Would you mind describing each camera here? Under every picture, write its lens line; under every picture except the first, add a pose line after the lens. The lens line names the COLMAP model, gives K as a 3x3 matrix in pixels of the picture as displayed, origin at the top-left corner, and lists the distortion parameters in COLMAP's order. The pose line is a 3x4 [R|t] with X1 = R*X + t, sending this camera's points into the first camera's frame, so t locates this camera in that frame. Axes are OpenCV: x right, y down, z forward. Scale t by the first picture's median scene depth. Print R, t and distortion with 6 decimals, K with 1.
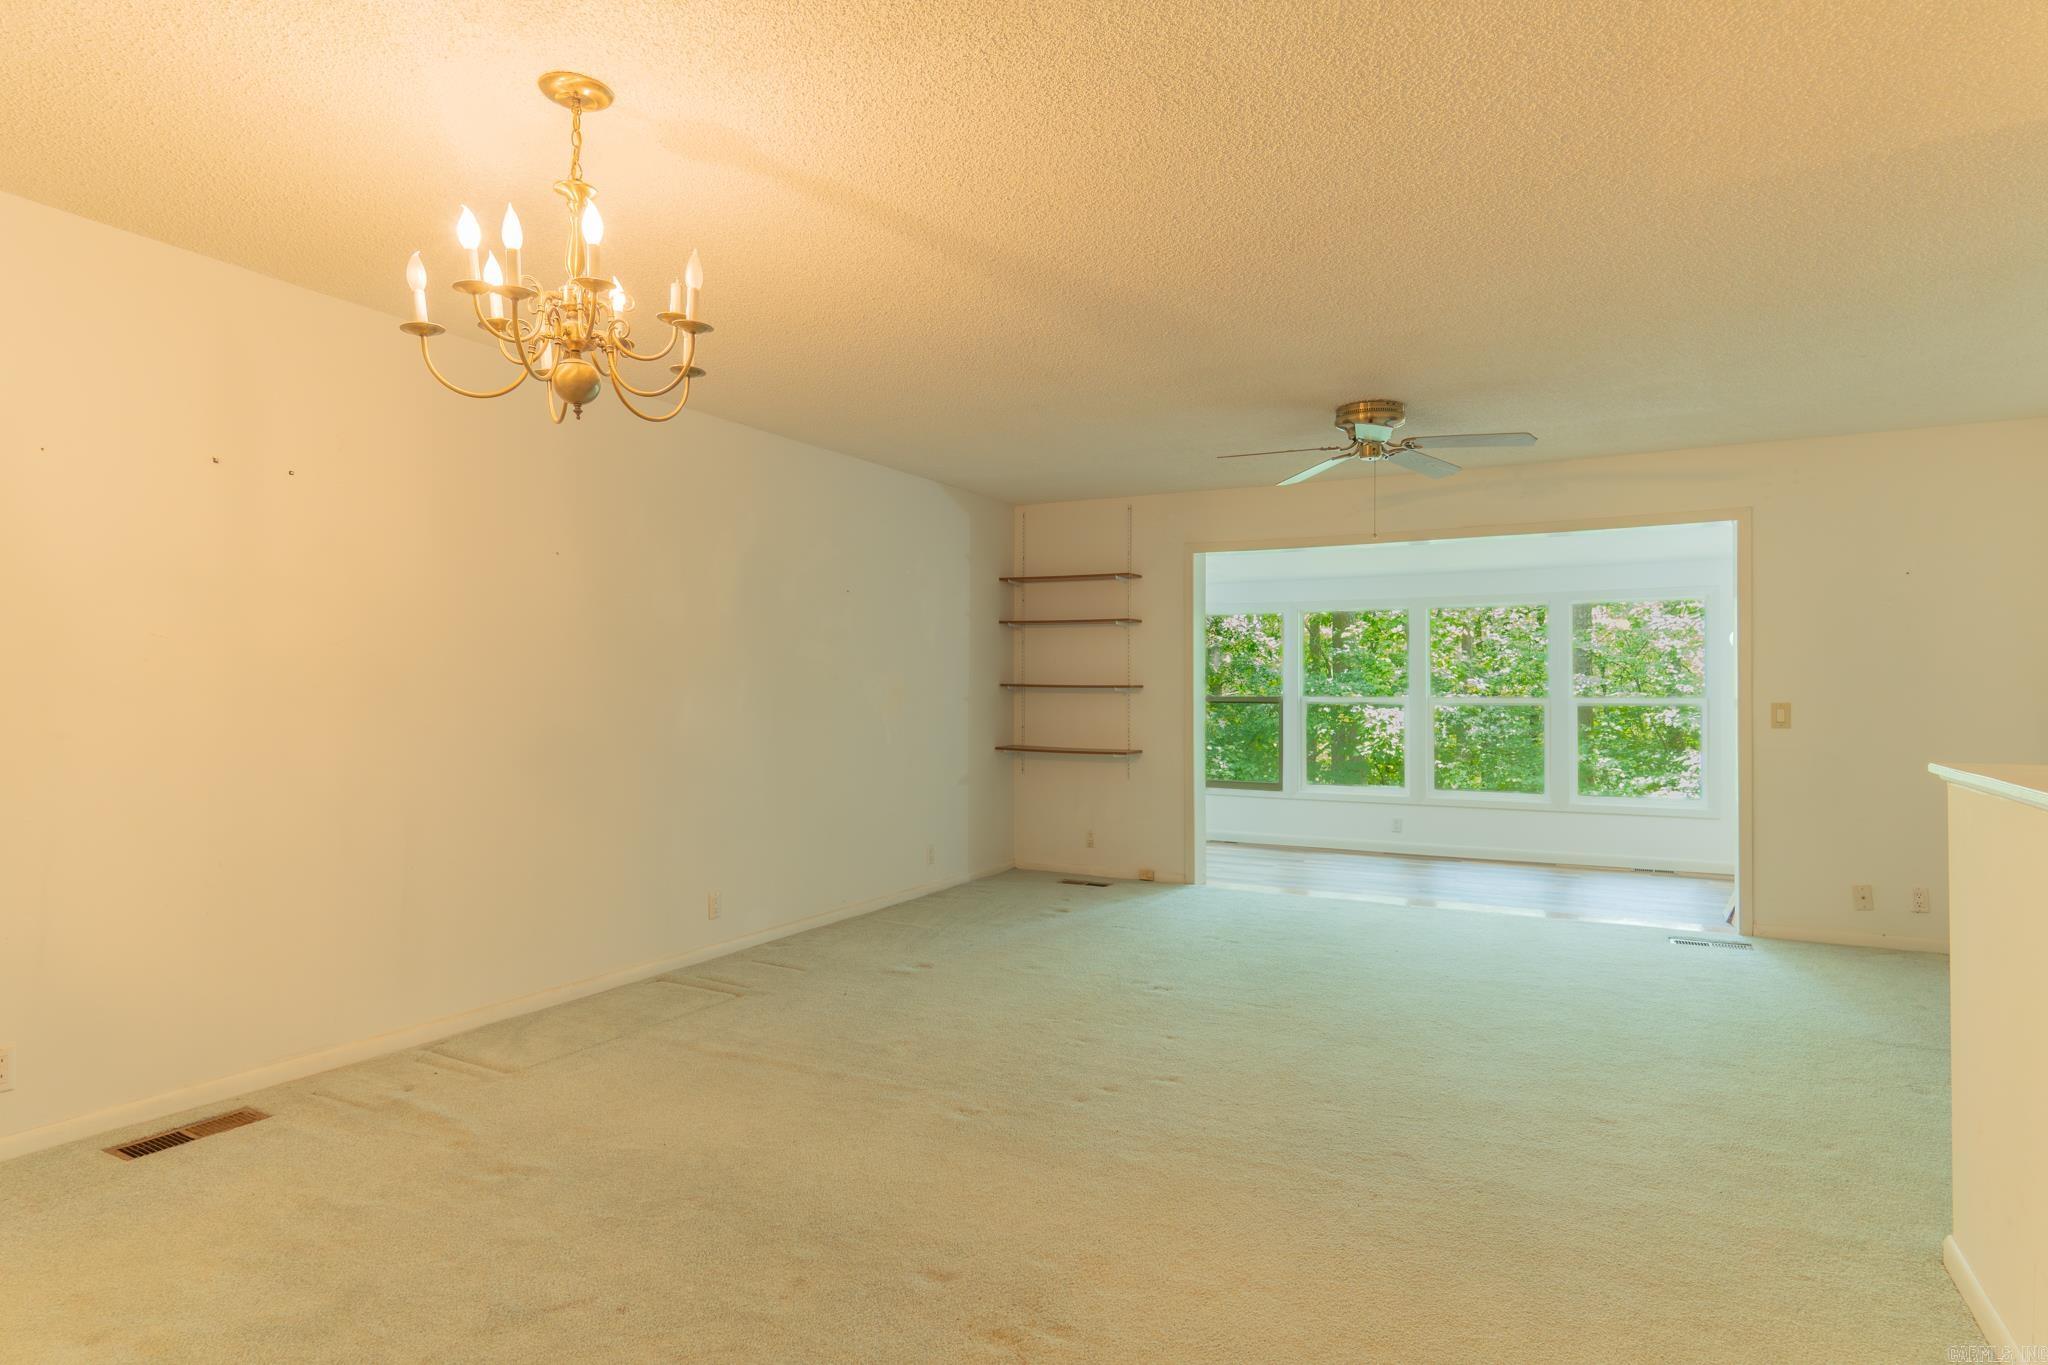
lens RADIAL K [[1089.1, 0, 1022.2], [0, 1089.1, 683.7], [0, 0, 1]] dist [0.016698, -0.011488]
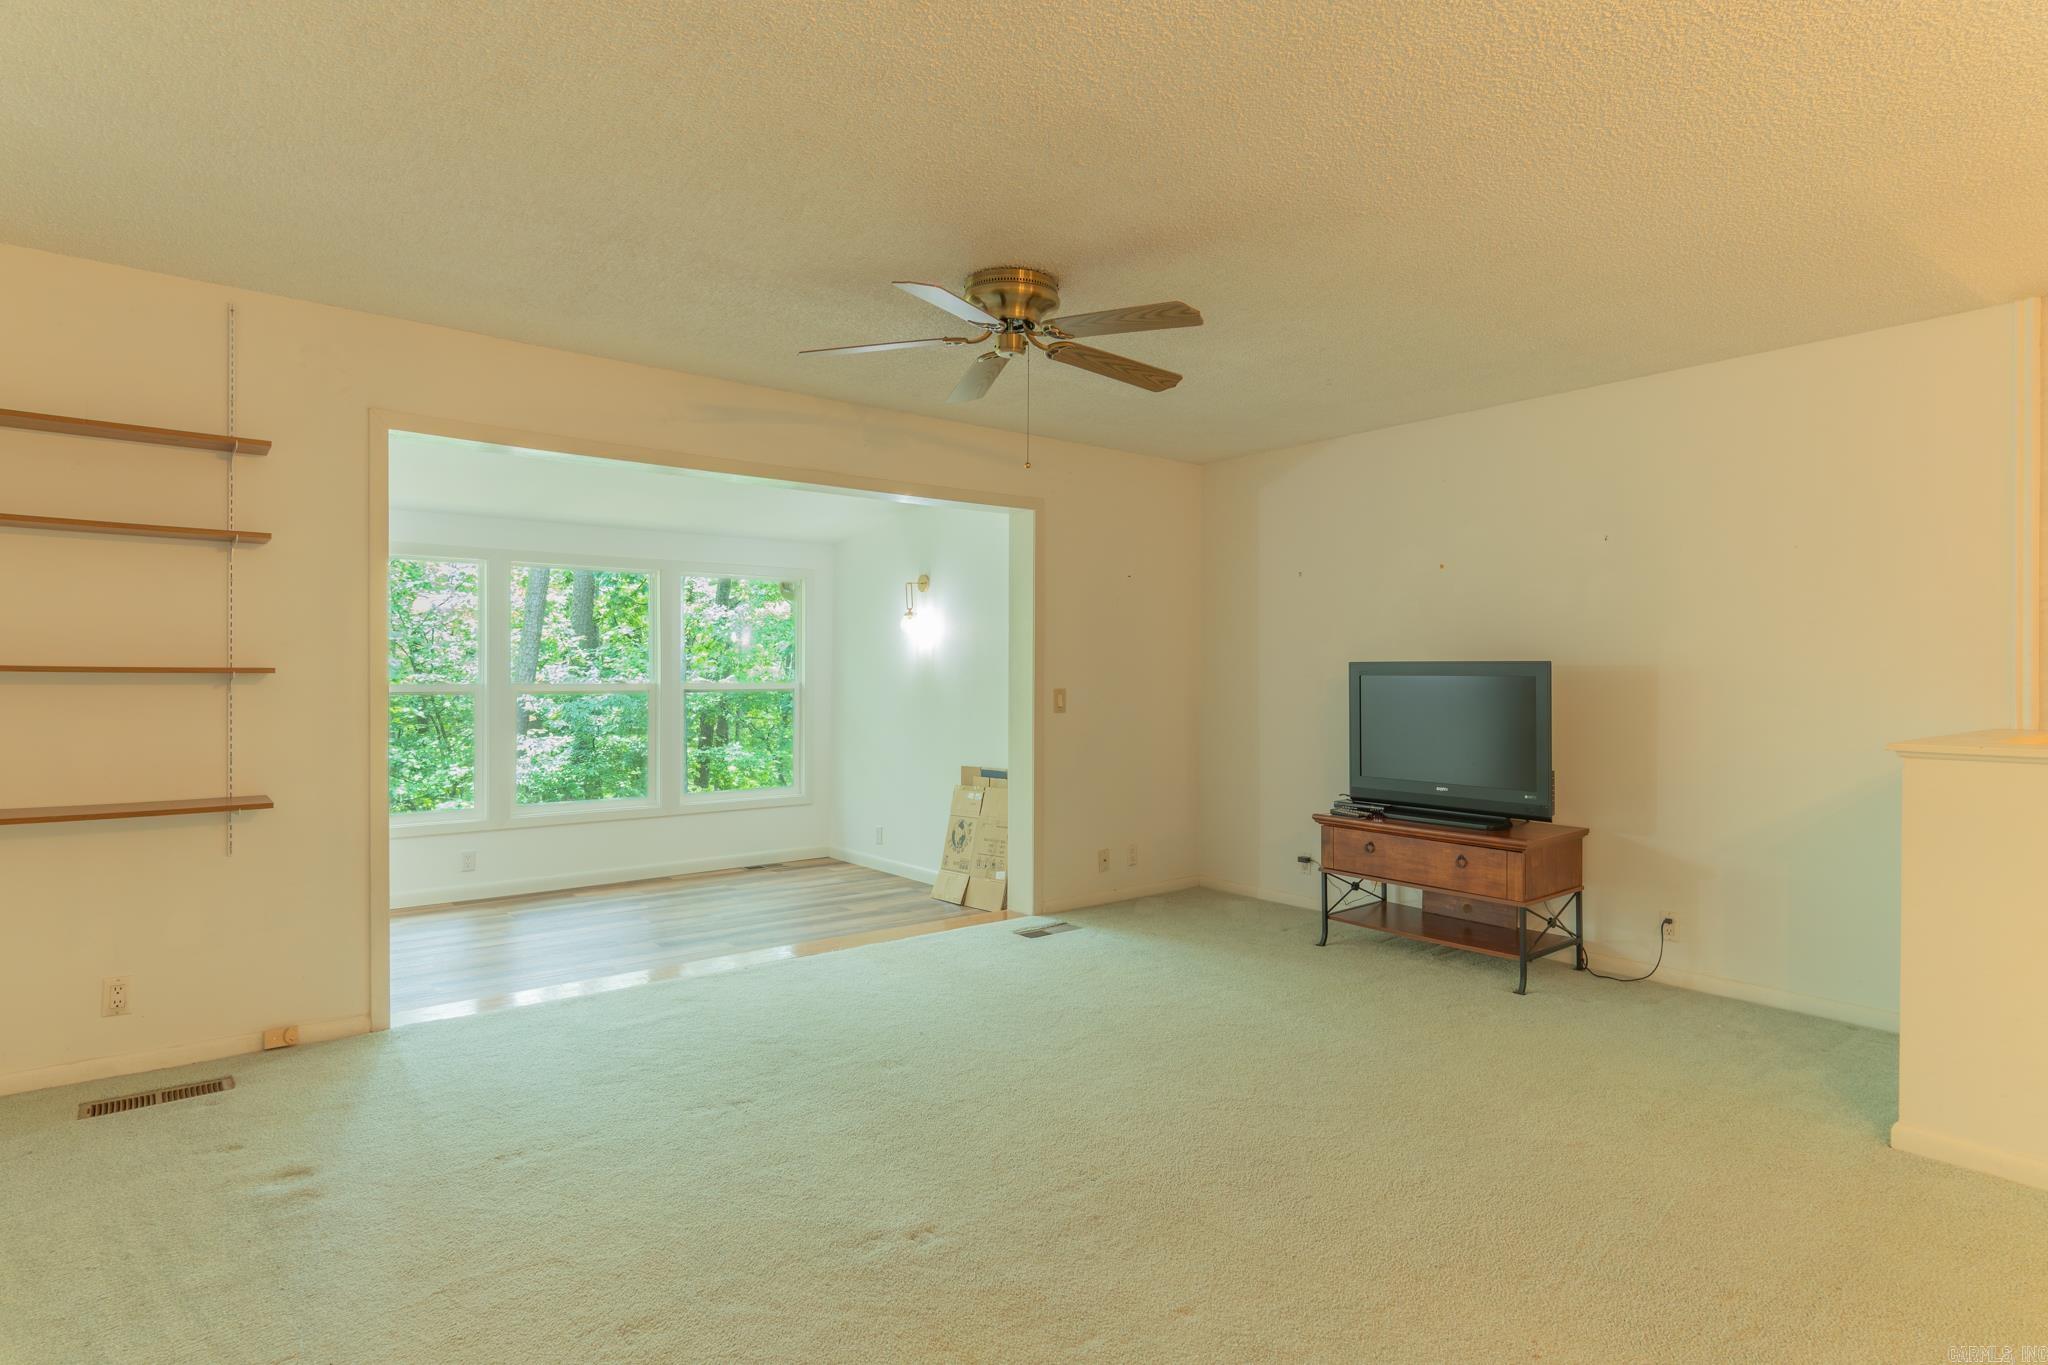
lens RADIAL K [[1089.1, 0, 1025.9], [0, 1089.1, 688.3], [0, 0, 1]] dist [0.016698, -0.011488]
pose [[0.391395, -0.013064, 0.920130, -0.224941], [-0.007503, 0.999821, 0.017387, -0.000608], [-0.920192, -0.013709, 0.391227, 0.483105]]
